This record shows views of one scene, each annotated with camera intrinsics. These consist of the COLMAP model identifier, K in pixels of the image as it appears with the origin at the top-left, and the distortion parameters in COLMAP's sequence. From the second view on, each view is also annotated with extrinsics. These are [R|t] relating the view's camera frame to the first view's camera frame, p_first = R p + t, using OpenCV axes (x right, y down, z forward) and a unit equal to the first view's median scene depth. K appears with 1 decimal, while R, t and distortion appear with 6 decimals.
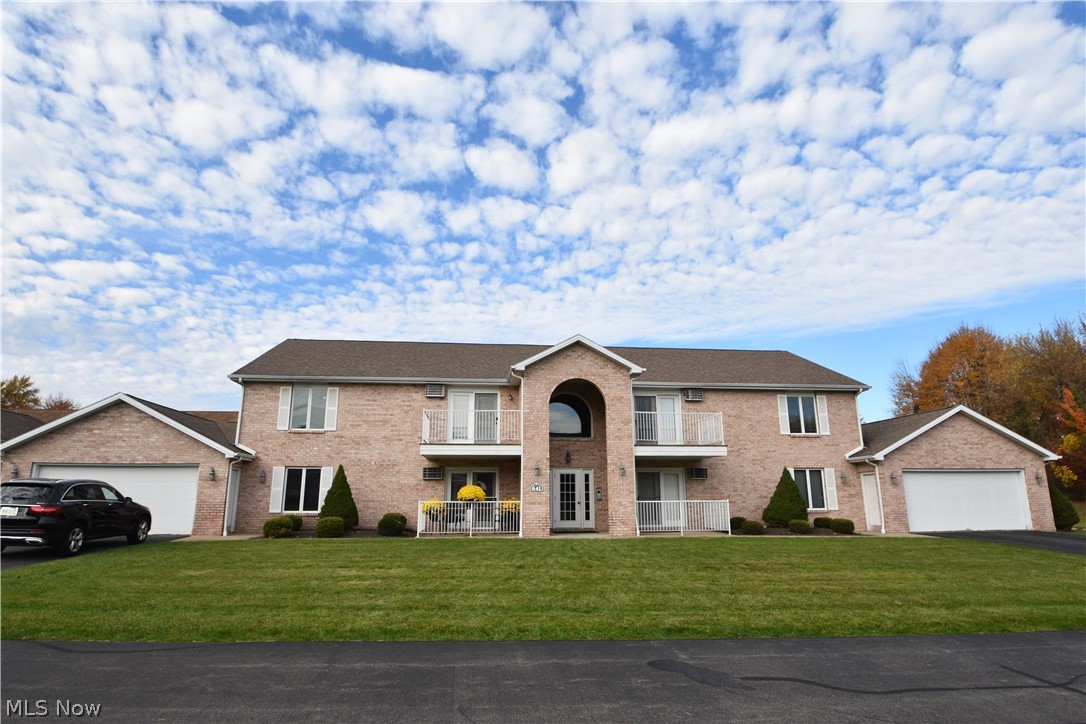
lens RADIAL K [[573.5, 0, 544.2], [0, 573.5, 365.9], [0, 0, 1]] dist [-0.021084, -0.001050]
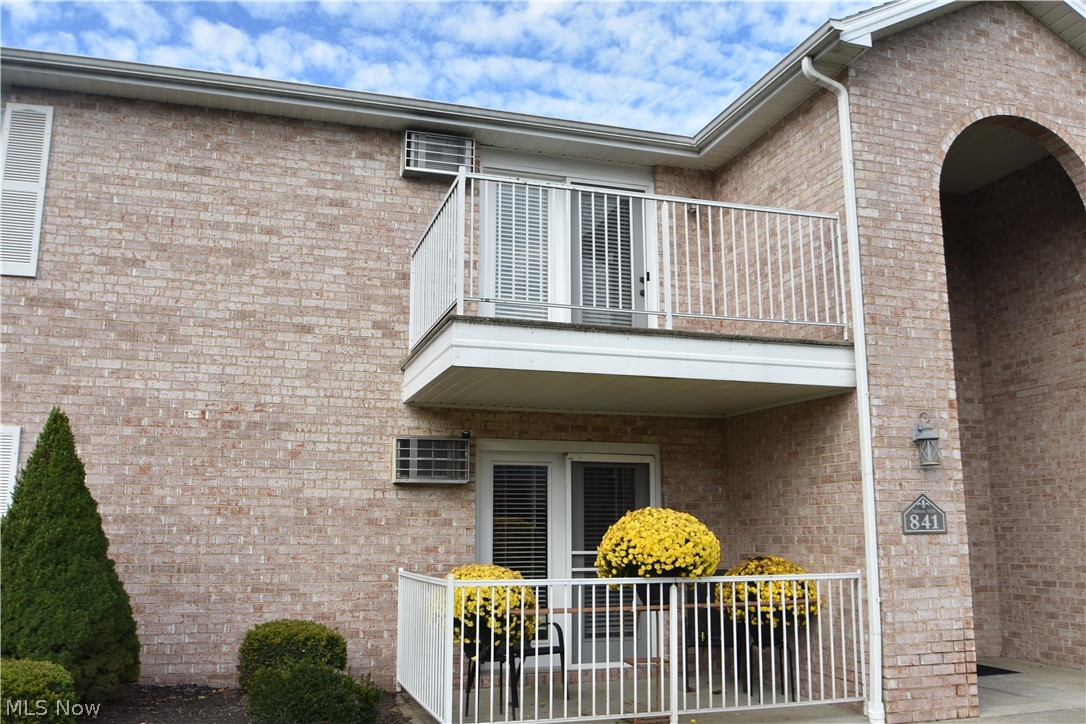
lens RADIAL K [[897.0, 0, 539.4], [0, 897.0, 364.0], [0, 0, 1]] dist [-0.054120, 0.002957]
pose [[0.983039, 0.037671, 0.179488, -0.220888], [-0.045049, 0.998292, 0.037205, 0.126077], [-0.177780, -0.044660, 0.983056, 0.595083]]
